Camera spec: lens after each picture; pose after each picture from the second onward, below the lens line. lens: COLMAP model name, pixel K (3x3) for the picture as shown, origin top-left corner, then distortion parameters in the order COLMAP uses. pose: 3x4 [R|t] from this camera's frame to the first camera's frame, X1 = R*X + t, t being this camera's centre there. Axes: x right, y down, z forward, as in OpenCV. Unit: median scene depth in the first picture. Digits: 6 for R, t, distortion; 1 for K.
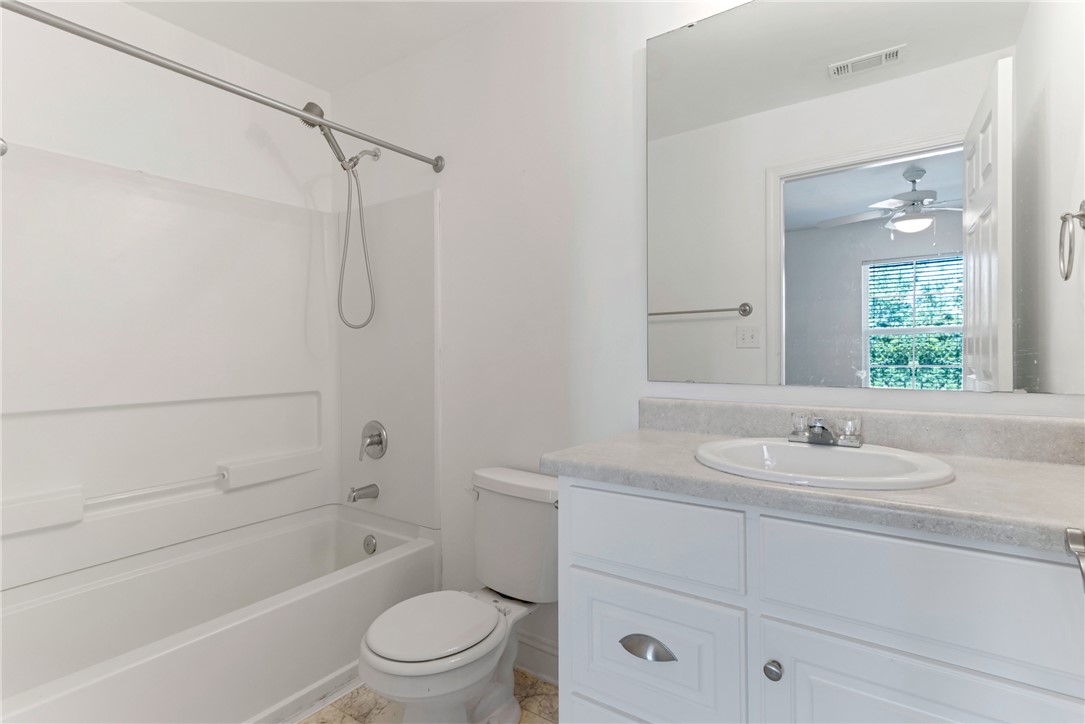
lens RADIAL K [[521.2, 0, 554.5], [0, 521.2, 337.3], [0, 0, 1]] dist [0.011509, 0.000278]
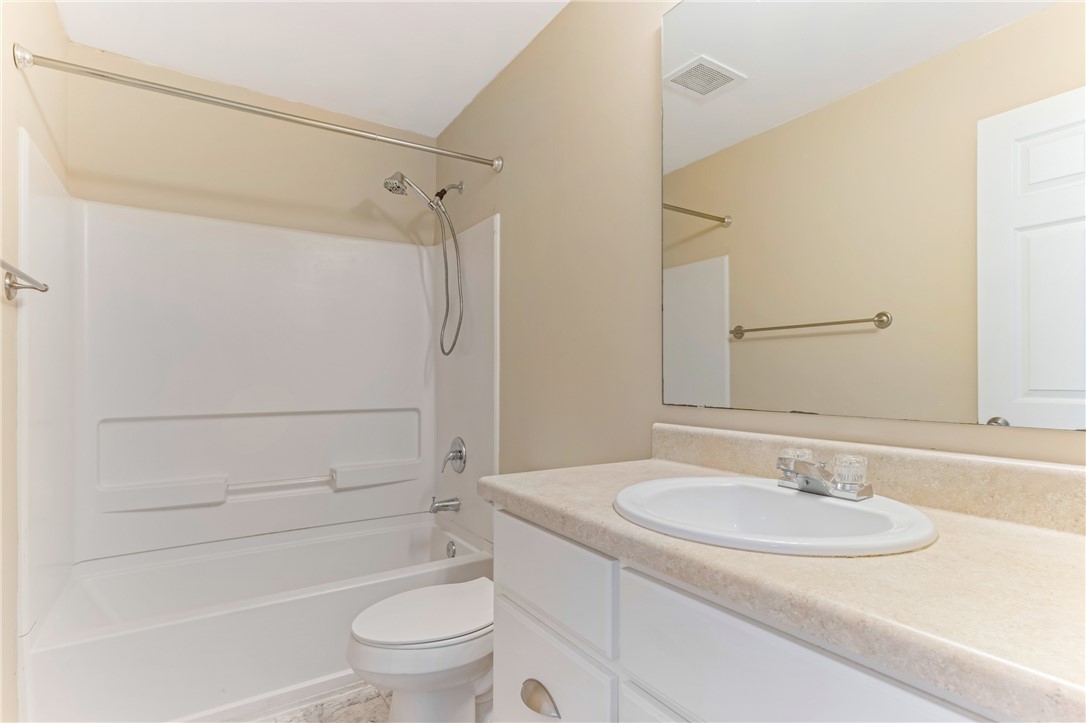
lens RADIAL K [[534.2, 0, 543.0], [0, 534.2, 361.5], [0, 0, 1]] dist [0.001693, 0.000079]
pose [[0.922749, -0.006136, -0.385353, 0.241302], [0.009096, 0.999941, 0.005859, 0.000123], [0.385294, -0.008912, 0.922751, 0.060123]]
